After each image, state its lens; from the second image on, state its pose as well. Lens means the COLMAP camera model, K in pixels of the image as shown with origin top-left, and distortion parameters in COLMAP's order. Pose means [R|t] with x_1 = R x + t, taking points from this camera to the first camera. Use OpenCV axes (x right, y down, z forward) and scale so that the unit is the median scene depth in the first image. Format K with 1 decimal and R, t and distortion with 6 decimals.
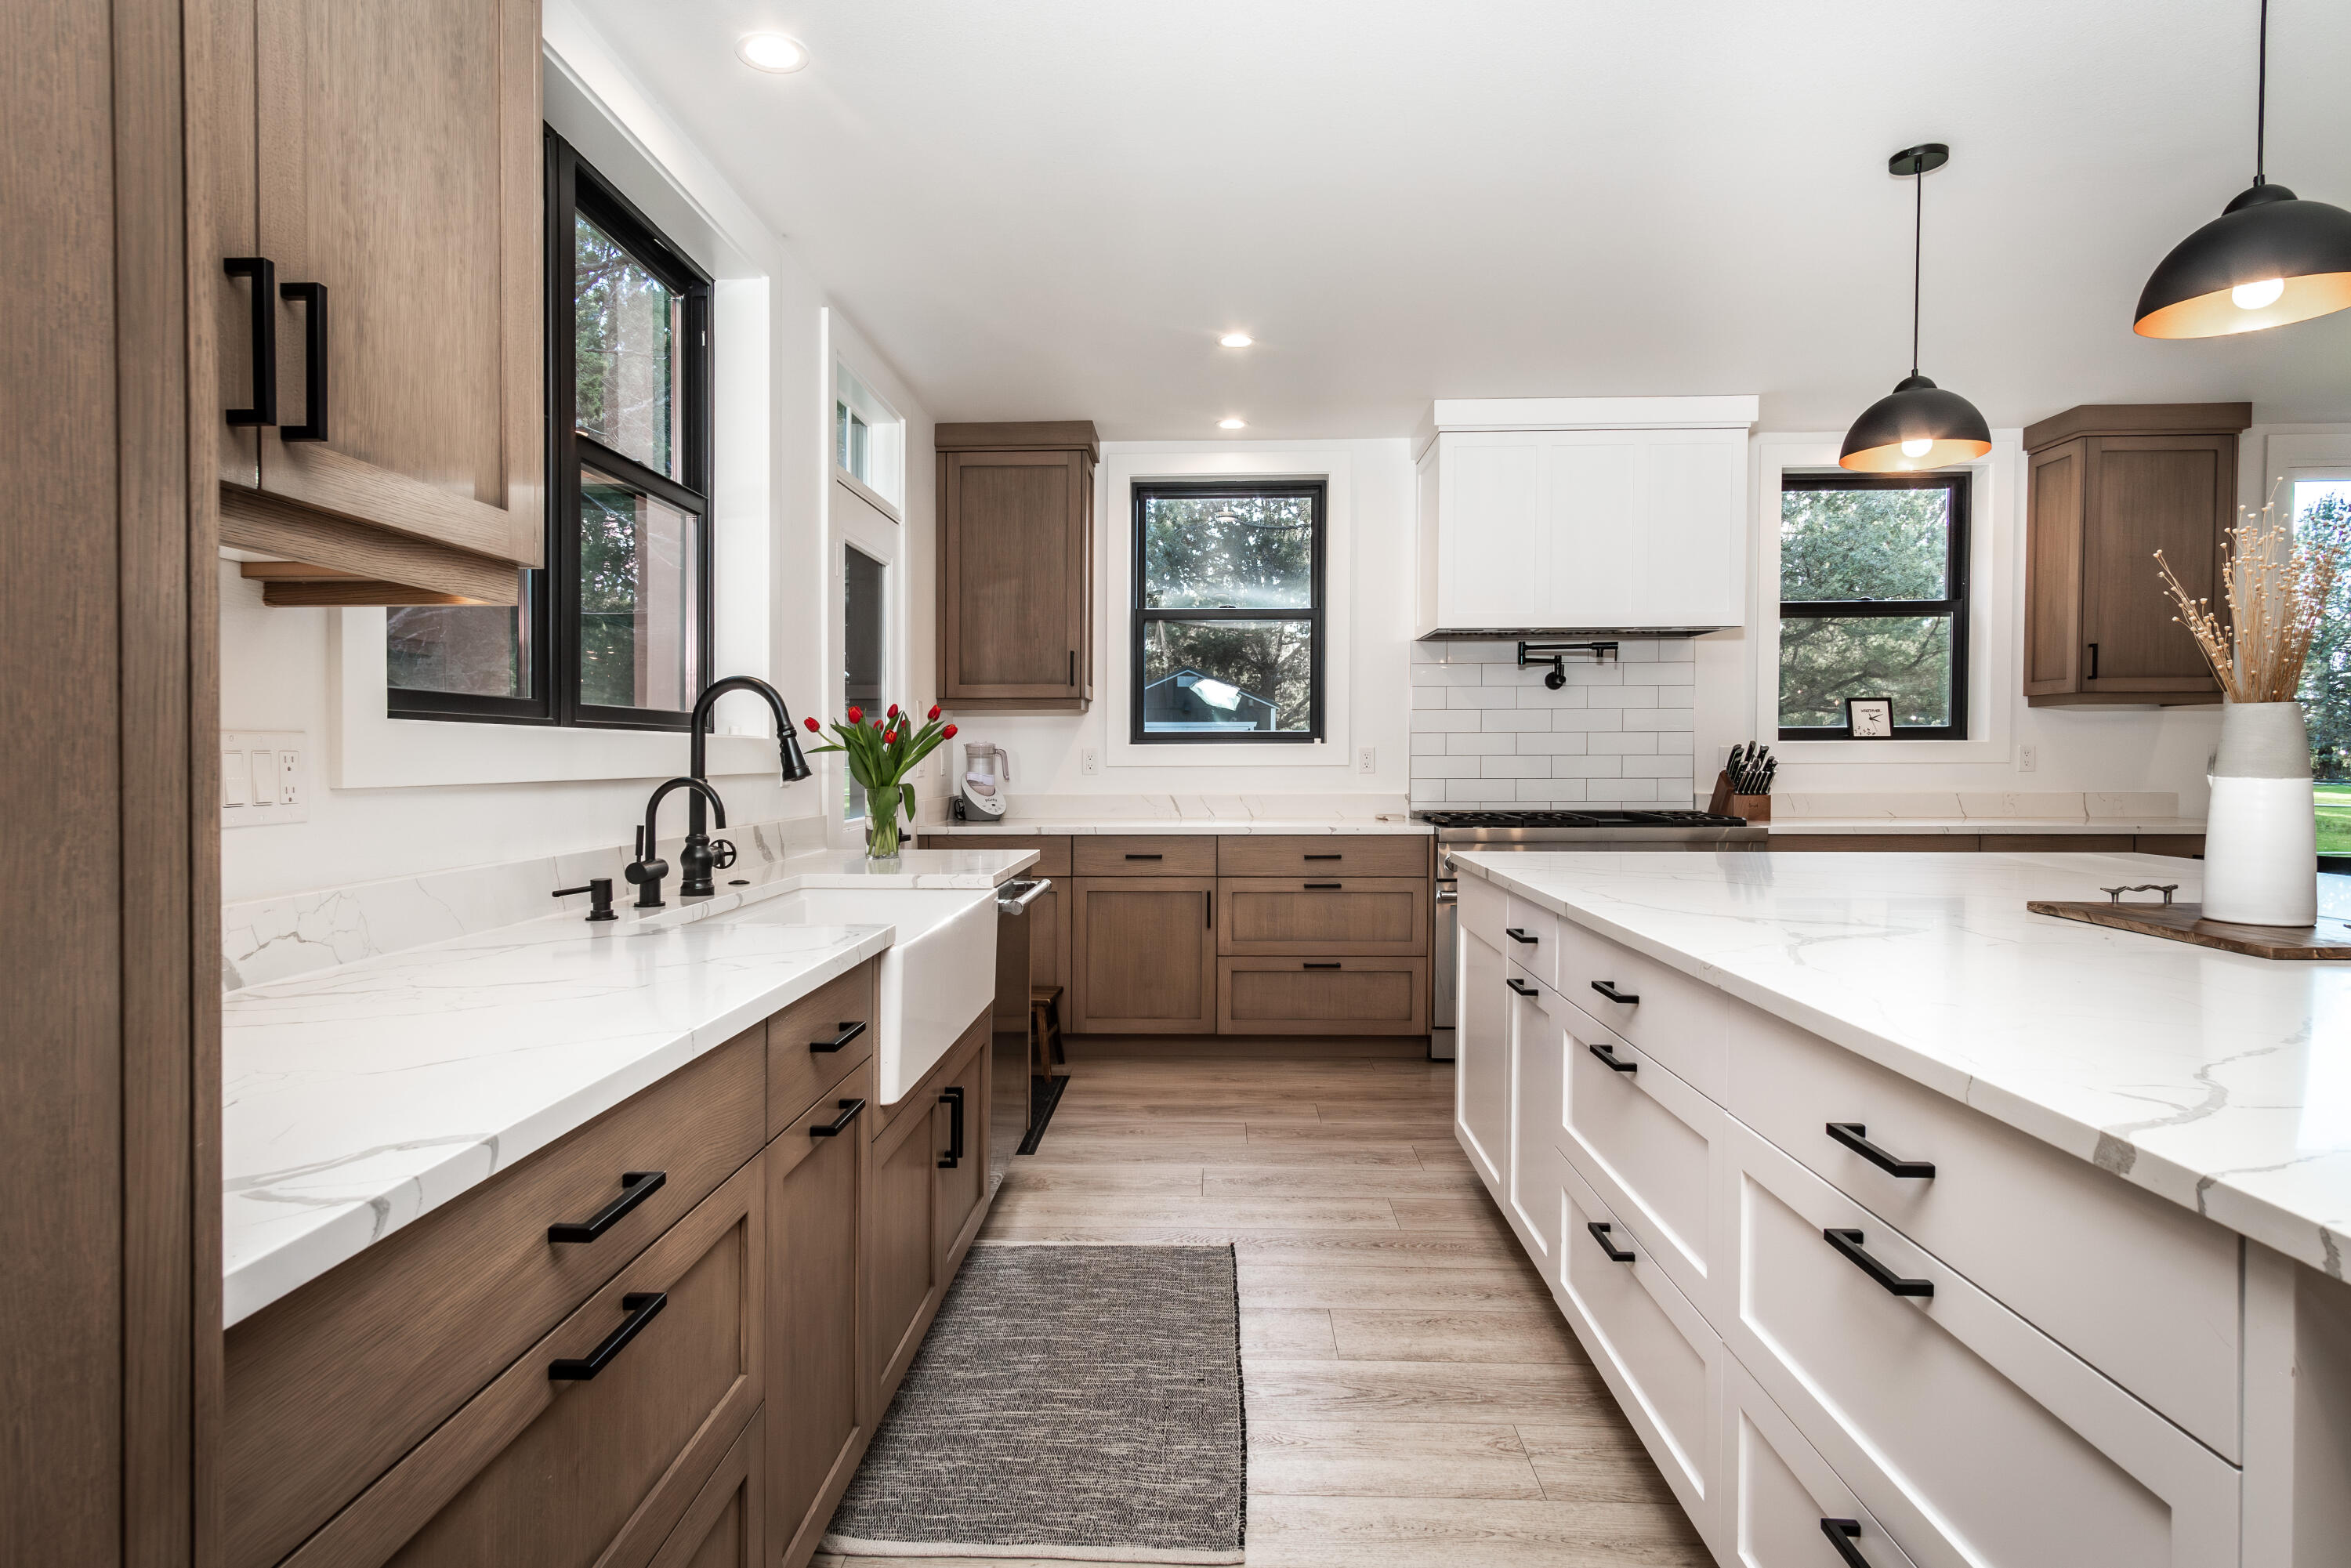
lens RADIAL K [[1263.4, 0, 1164.7], [0, 1263.4, 764.6], [0, 0, 1]] dist [0.000453, -0.000299]
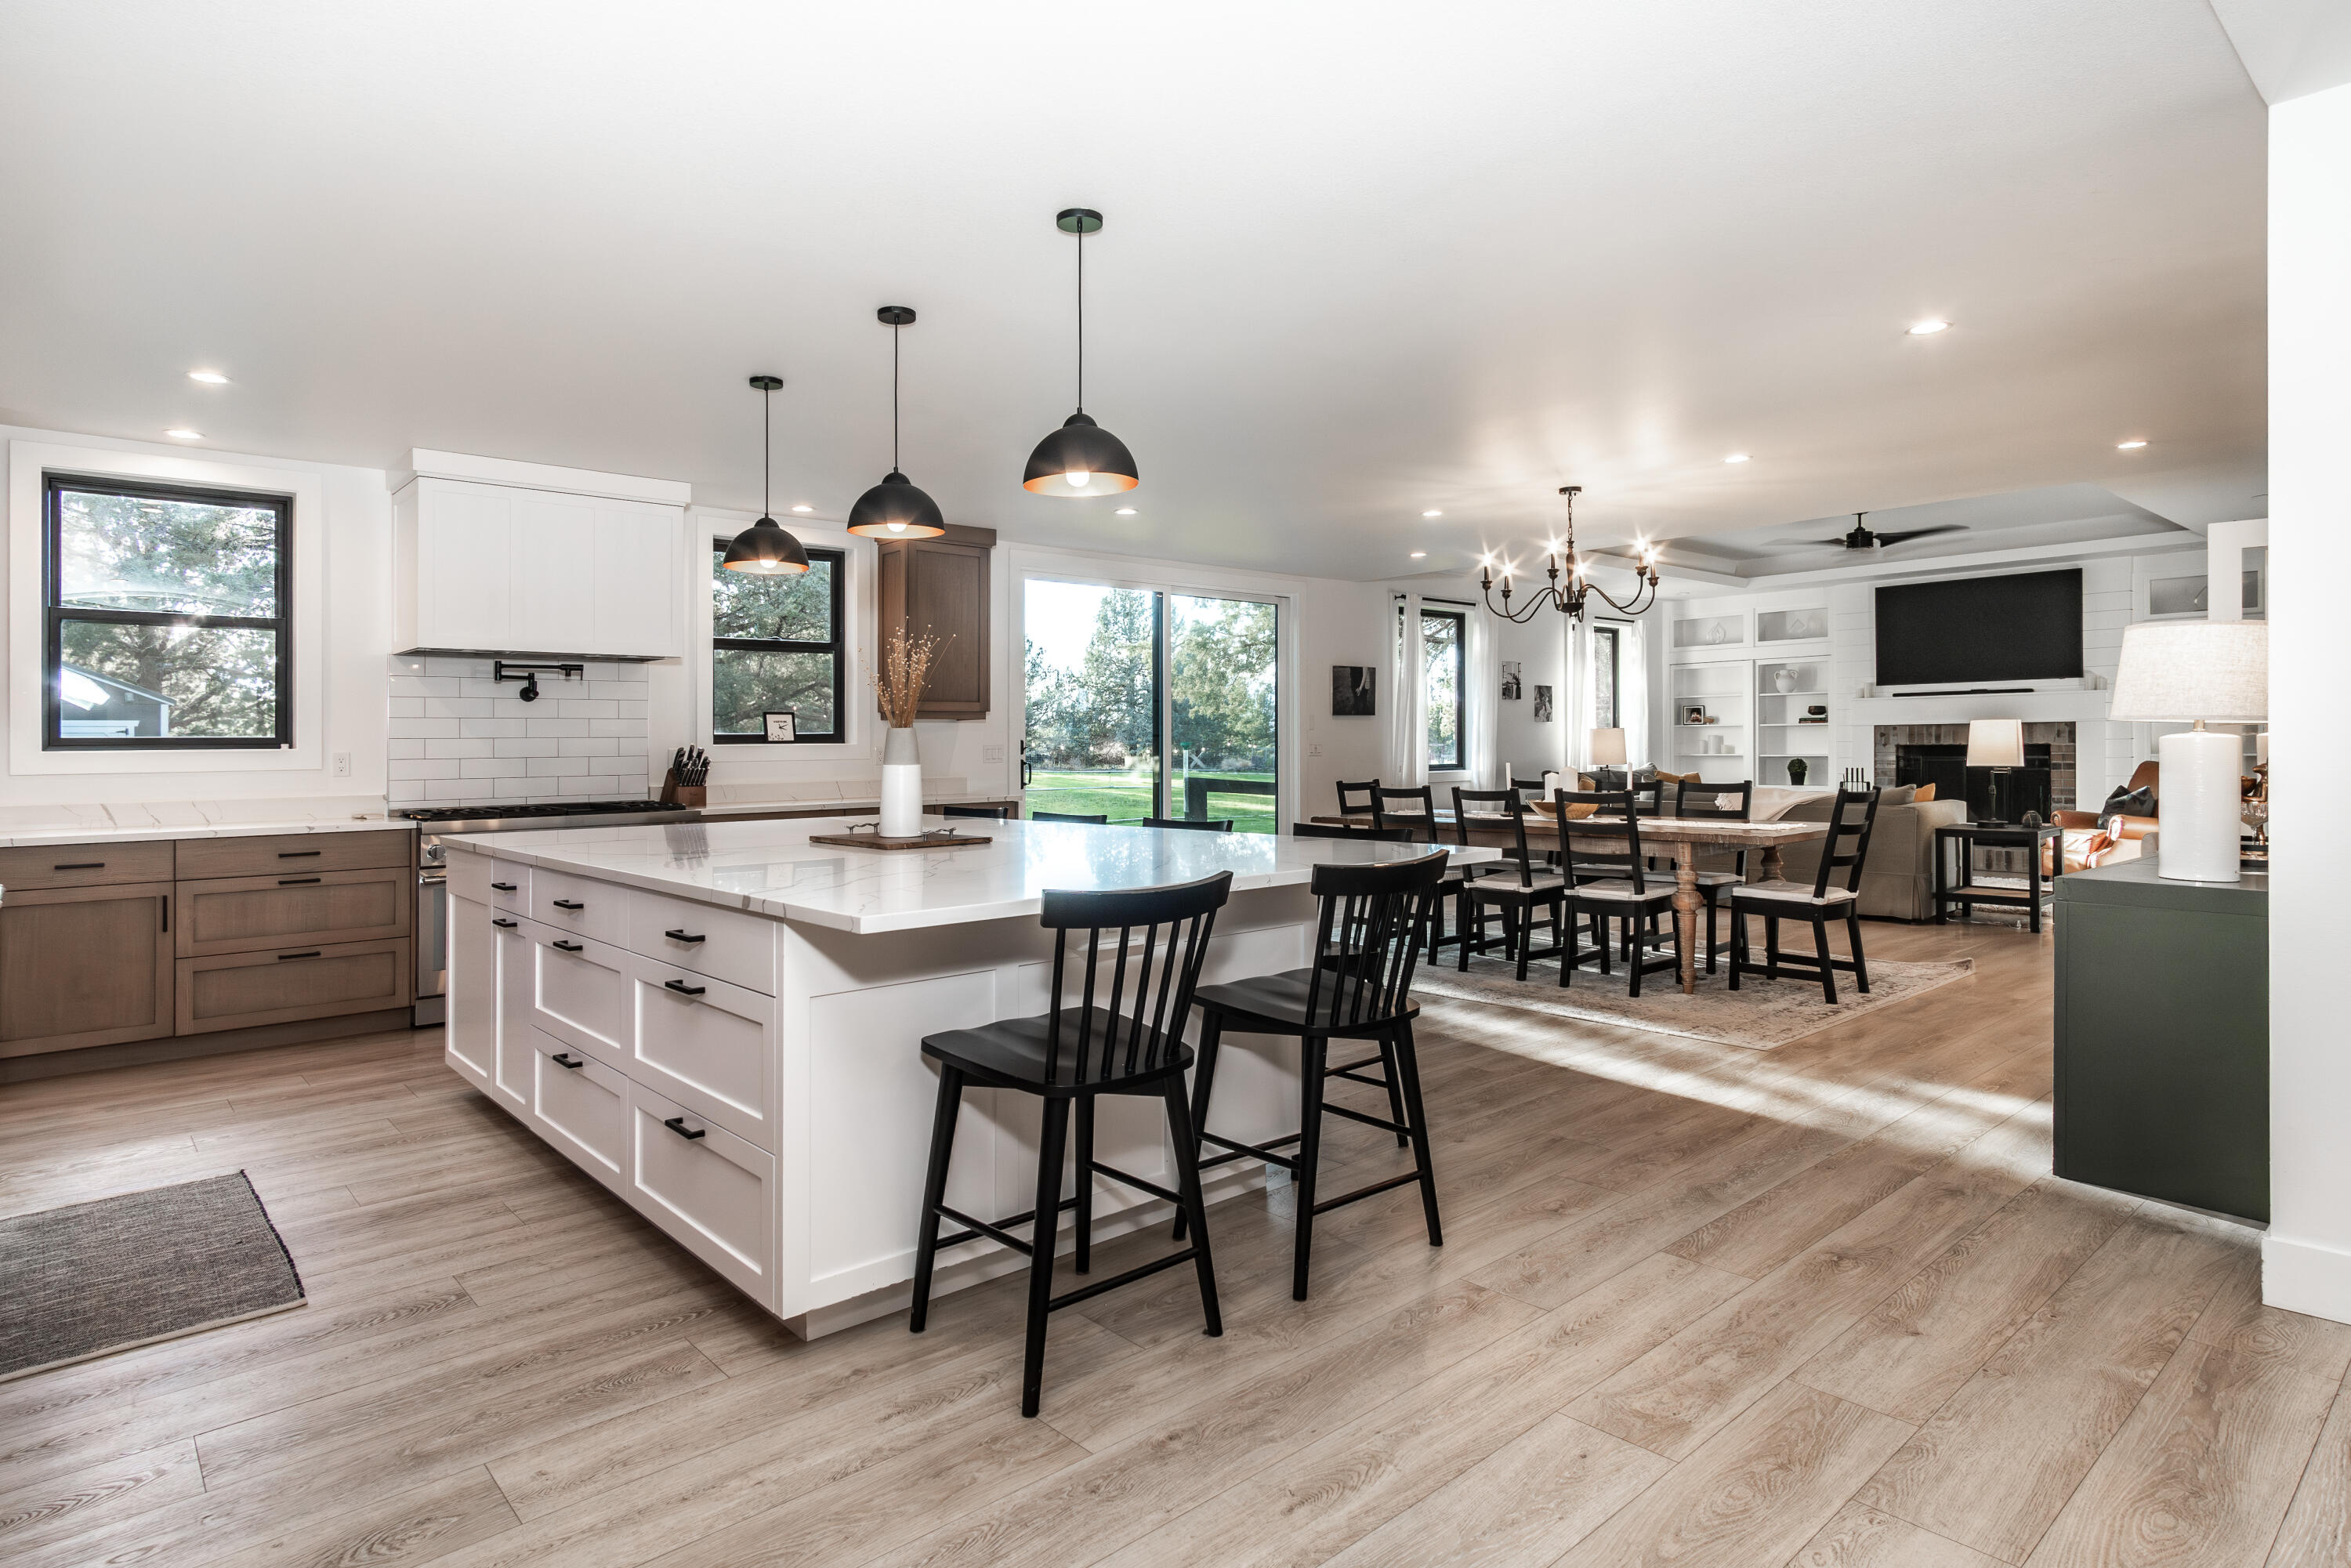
lens RADIAL K [[1271.2, 0, 1165.4], [0, 1271.2, 742.9], [0, 0, 1]] dist [0.003140, 0.000436]
pose [[0.723653, -0.003454, 0.690156, -0.086842], [0.015544, 0.999815, -0.011295, 0.001681], [-0.689989, 0.018902, 0.723573, -0.288338]]
